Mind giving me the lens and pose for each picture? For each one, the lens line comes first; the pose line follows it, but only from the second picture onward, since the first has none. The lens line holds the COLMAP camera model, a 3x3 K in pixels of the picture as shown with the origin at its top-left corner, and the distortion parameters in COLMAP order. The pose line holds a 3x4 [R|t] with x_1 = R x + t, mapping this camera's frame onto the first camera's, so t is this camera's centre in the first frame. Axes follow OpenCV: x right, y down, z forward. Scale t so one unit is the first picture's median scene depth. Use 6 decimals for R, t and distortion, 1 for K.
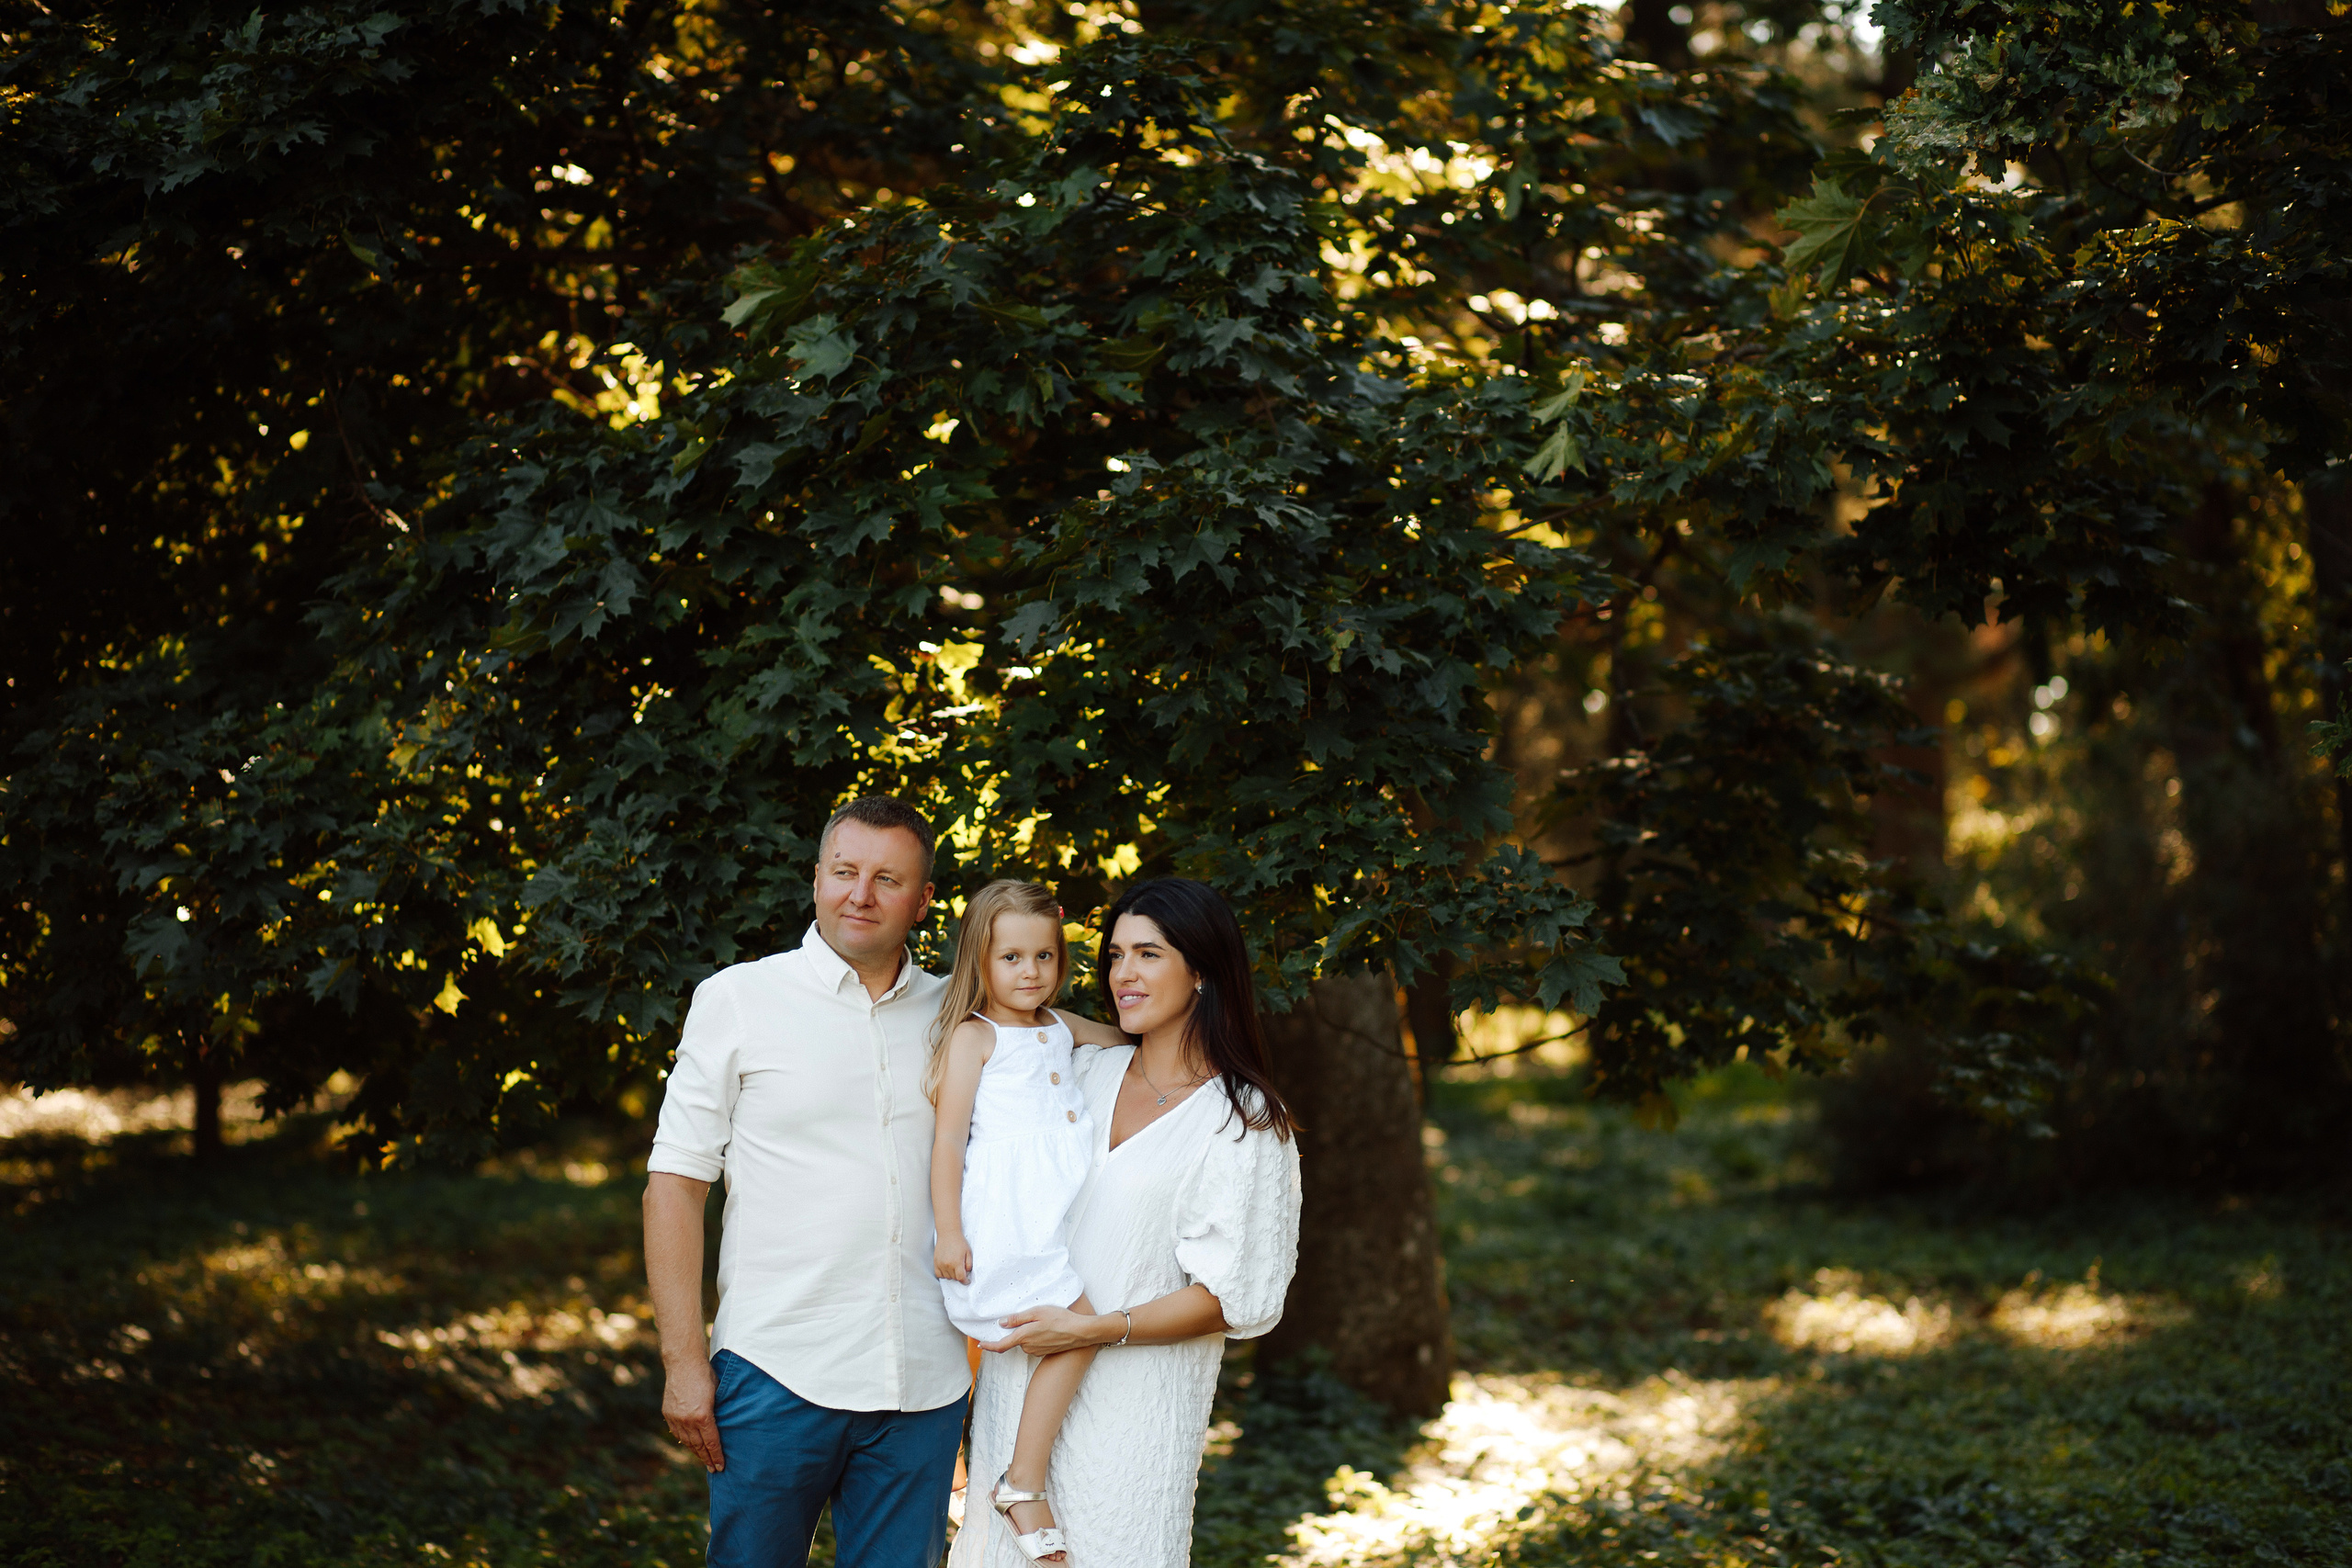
lens RADIAL K [[5698.4, 0, 1176.0], [0, 5698.4, 784.0], [0, 0, 1]] dist [-0.094932, -0.764024]
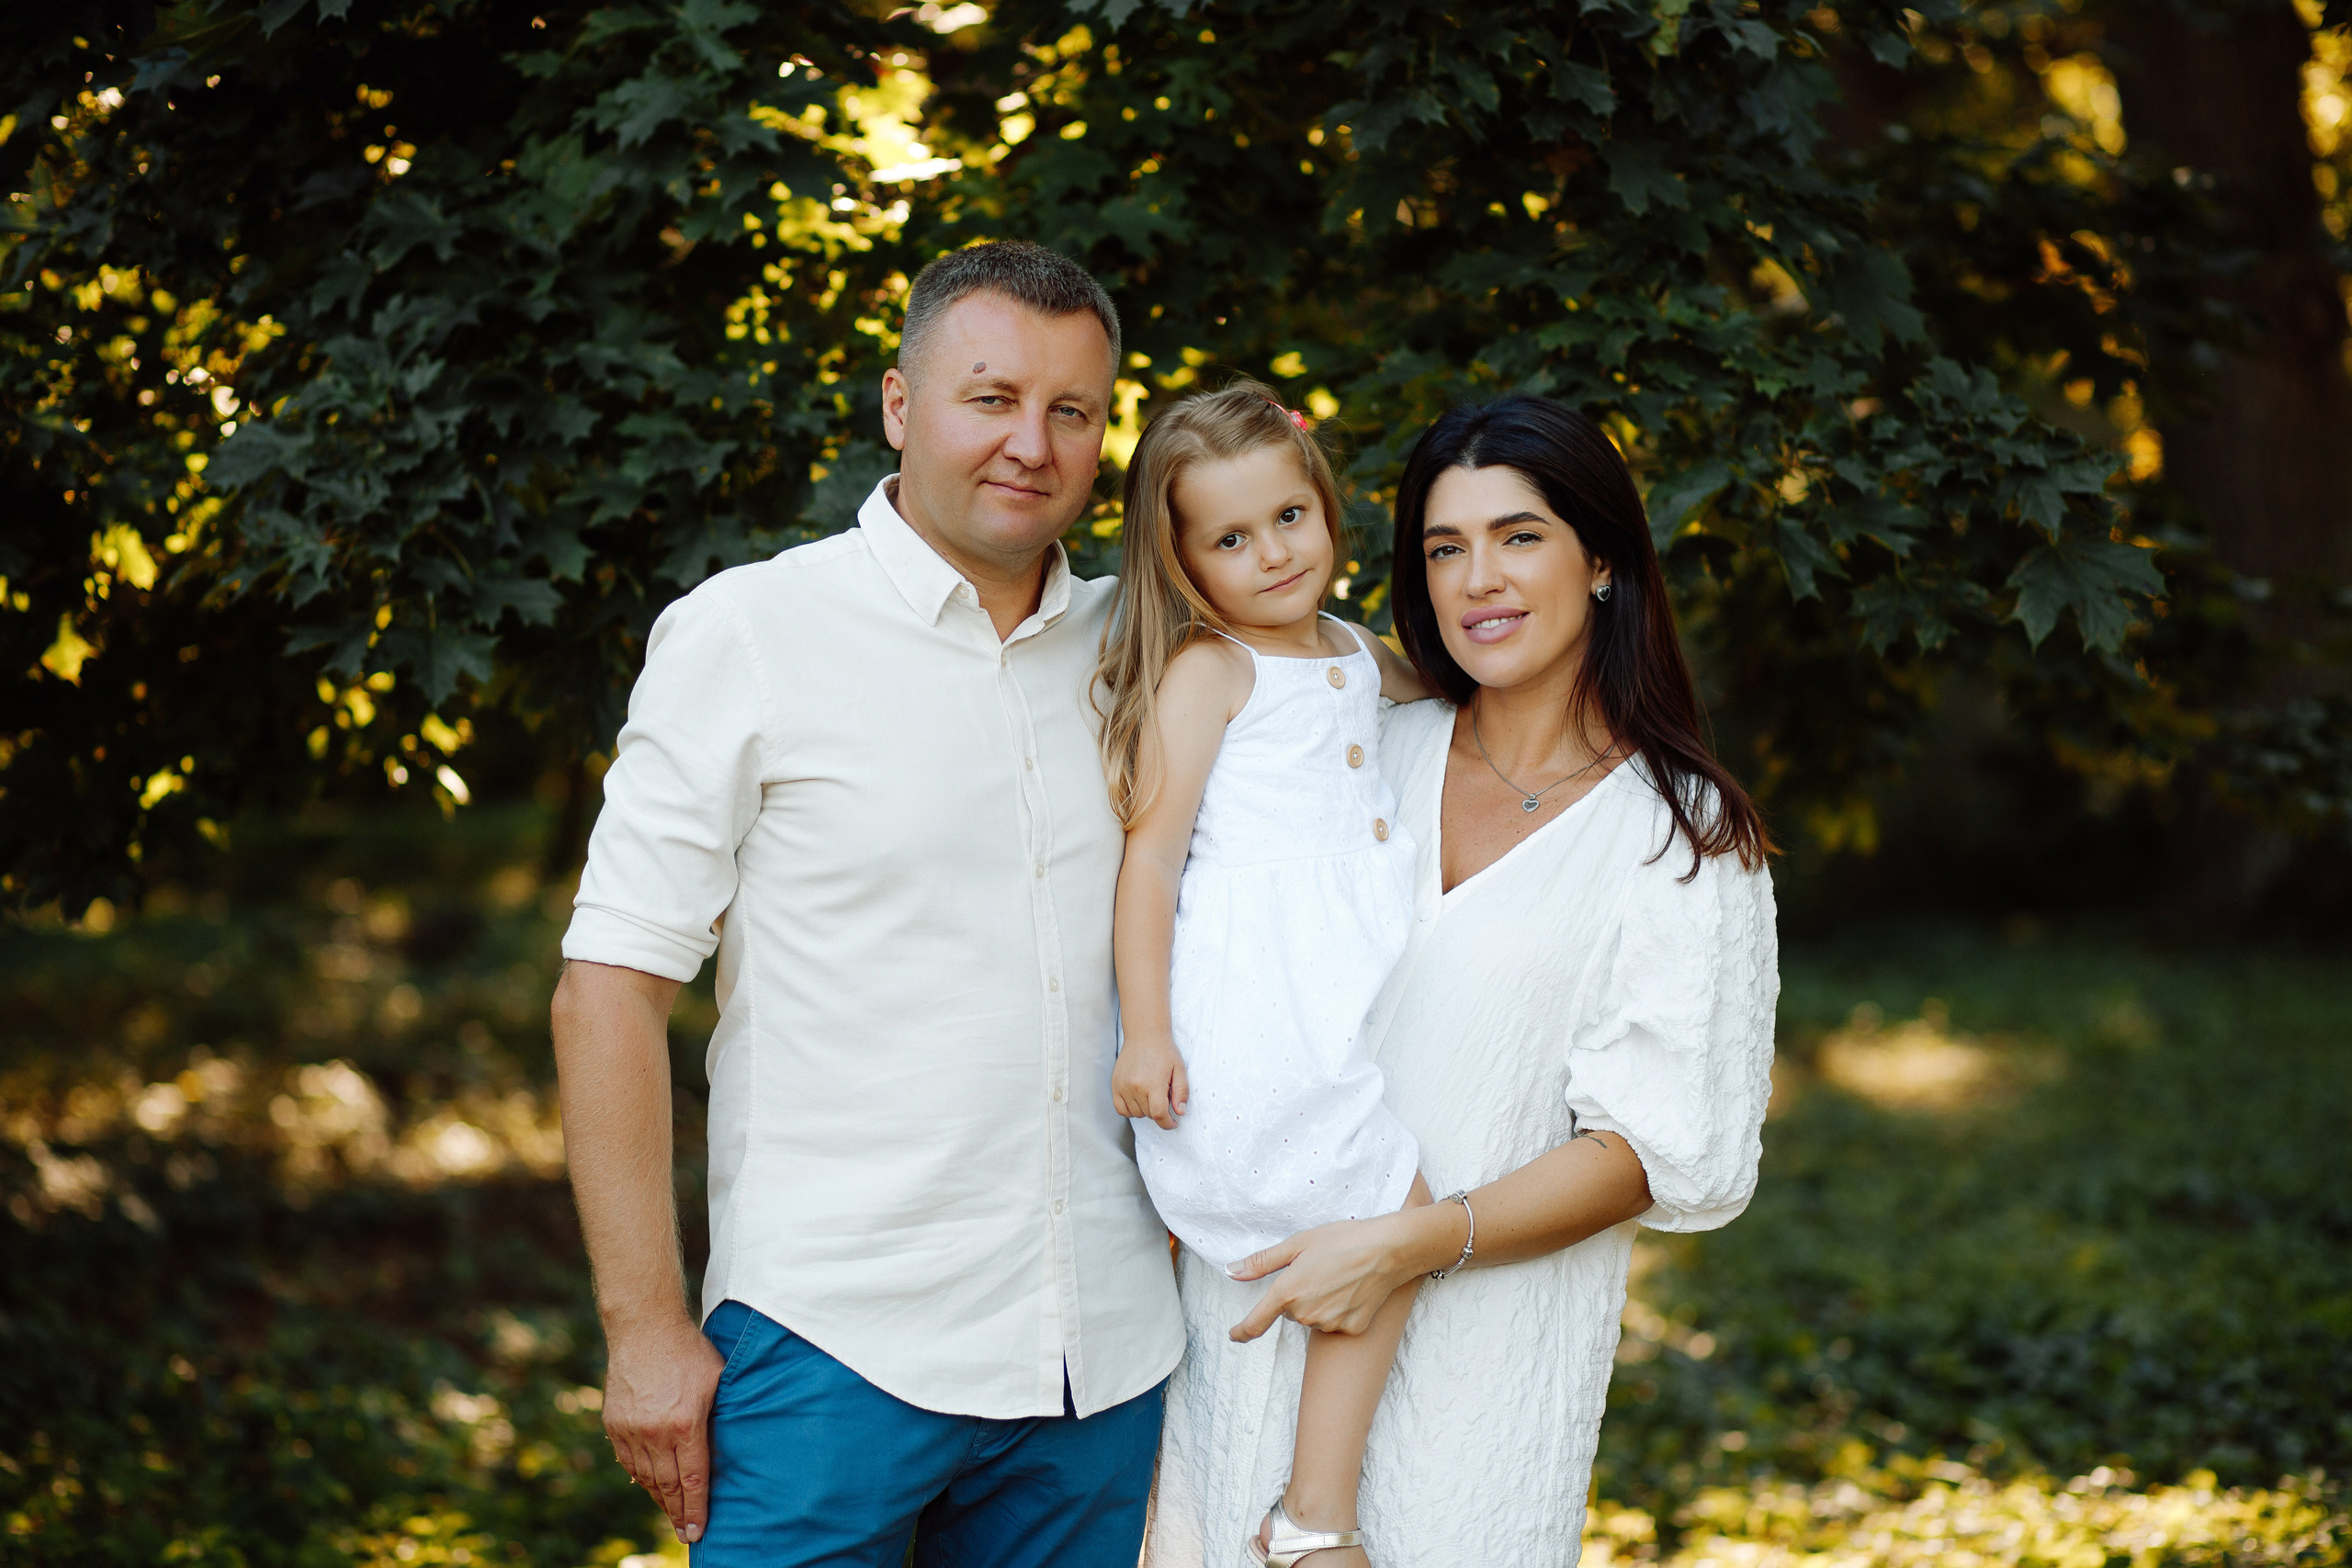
lens RADIAL K [[5682.7, 0, 1148.7], [0, 5682.7, 776.5], [0, 0, 1]] dist [-0.088858, -0.077988]
pose [[0.996044, -0.009863, 0.088316, -0.070766], [0.005556, 0.998789, 0.048881, 0.023291], [-0.088691, -0.048197, 0.994892, 0.409630]]
